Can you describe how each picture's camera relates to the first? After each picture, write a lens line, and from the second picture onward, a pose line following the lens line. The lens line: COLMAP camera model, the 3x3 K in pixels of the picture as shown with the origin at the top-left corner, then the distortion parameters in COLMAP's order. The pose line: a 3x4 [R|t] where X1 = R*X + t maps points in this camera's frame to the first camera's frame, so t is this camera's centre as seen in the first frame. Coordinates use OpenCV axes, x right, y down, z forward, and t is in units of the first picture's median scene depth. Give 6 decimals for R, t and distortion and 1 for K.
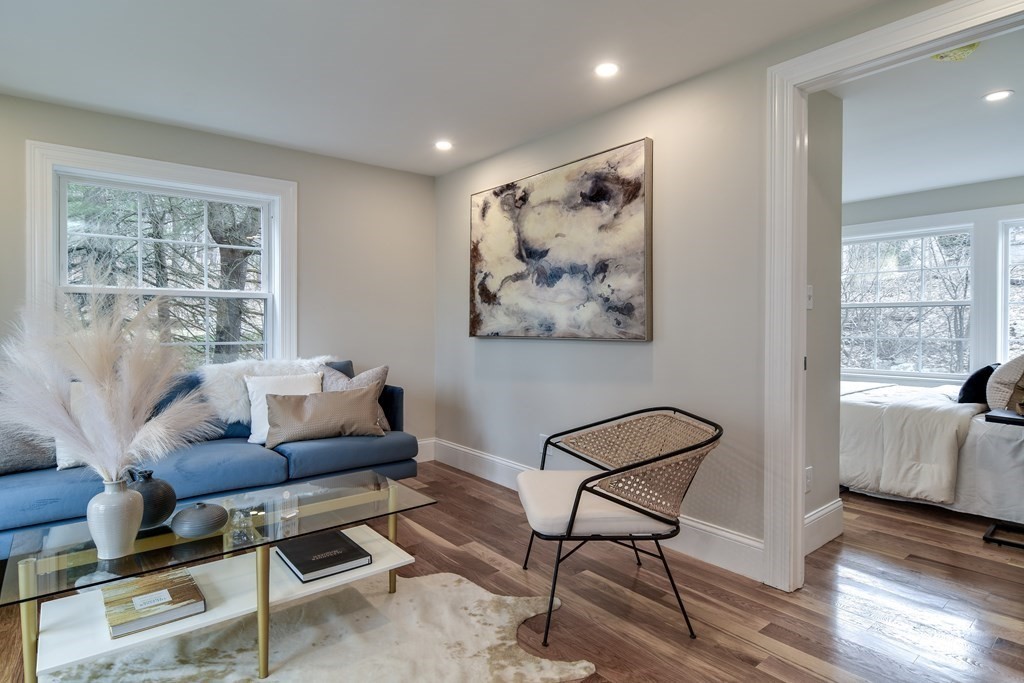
lens RADIAL K [[550.9, 0, 509.5], [0, 550.9, 325.6], [0, 0, 1]] dist [-0.000838, -0.000084]
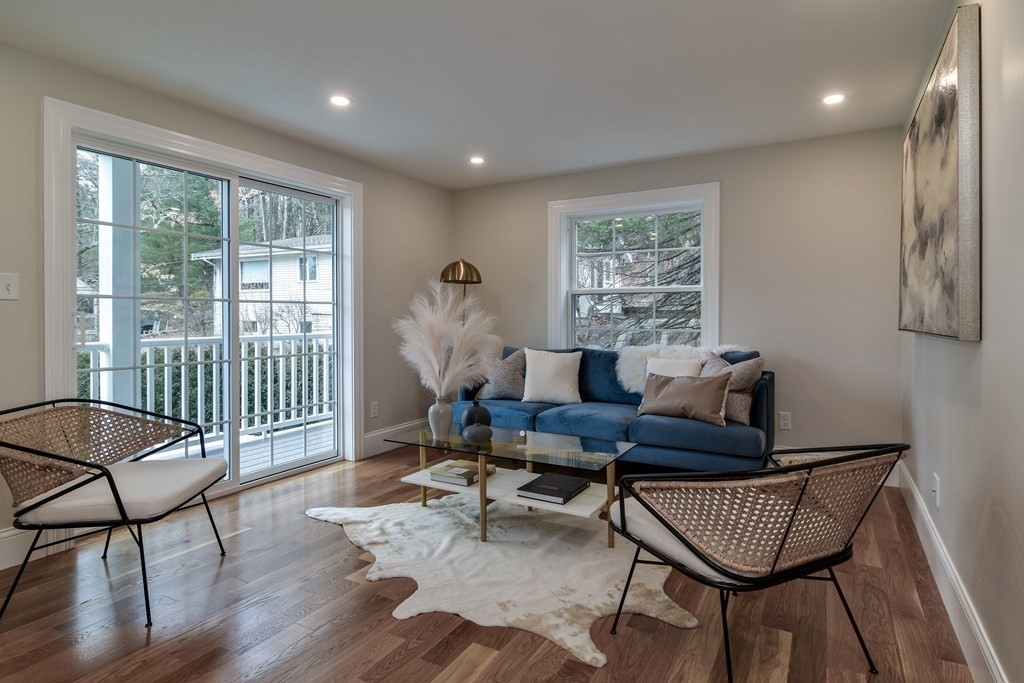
lens RADIAL K [[550.9, 0, 509.5], [0, 550.9, 325.6], [0, 0, 1]] dist [-0.000838, -0.000084]
pose [[0.362714, 0.016560, -0.931753, 0.852375], [-0.001807, 0.999853, 0.017067, 0.002678], [0.931899, -0.004506, 0.362691, 0.425182]]
